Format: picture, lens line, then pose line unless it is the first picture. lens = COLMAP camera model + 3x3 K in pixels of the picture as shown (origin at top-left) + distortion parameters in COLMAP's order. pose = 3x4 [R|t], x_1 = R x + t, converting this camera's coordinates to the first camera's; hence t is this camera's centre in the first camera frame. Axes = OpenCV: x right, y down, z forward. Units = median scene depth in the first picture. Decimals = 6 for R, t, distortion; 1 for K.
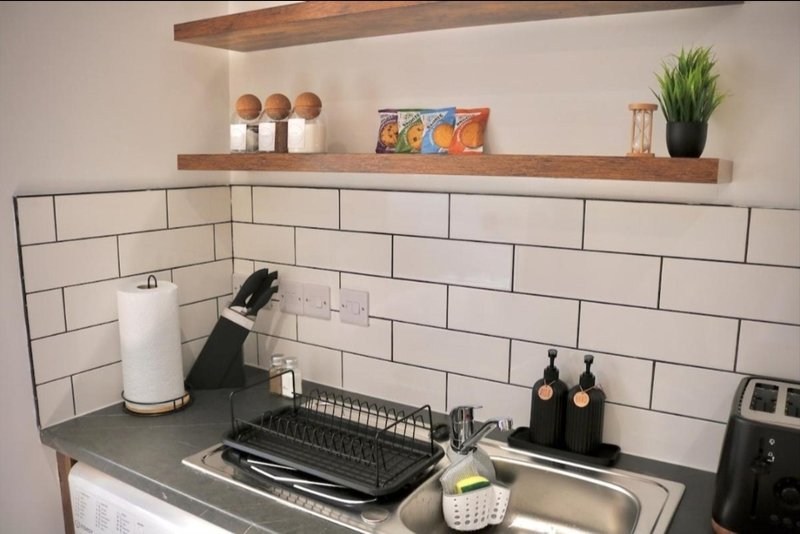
lens RADIAL K [[658.1, 0, 400.0], [0, 658.1, 267.0], [0, 0, 1]] dist [-0.117611, 0.018153]
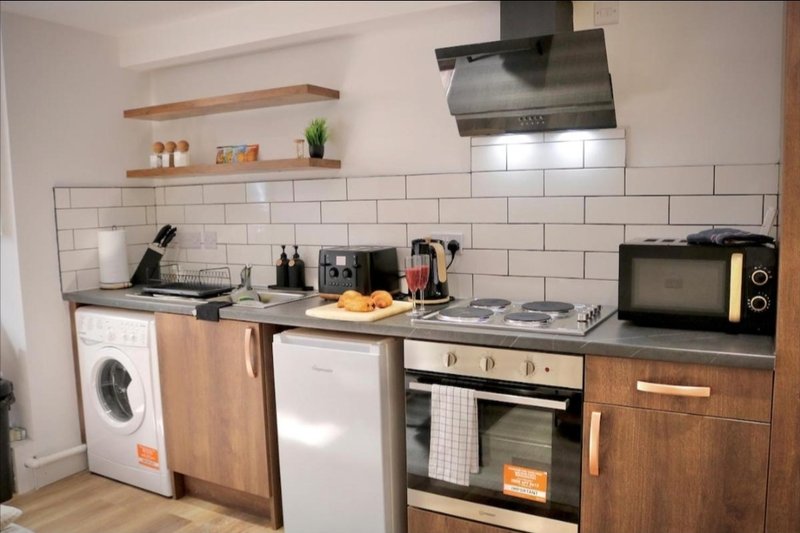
lens RADIAL K [[658.1, 0, 400.0], [0, 658.1, 266.5], [0, 0, 1]] dist [-0.117611, 0.018153]
pose [[0.998837, -0.030271, 0.037519, 0.497452], [0.032585, 0.997500, -0.062698, 0.322774], [-0.035527, 0.063848, 0.997327, -1.195840]]
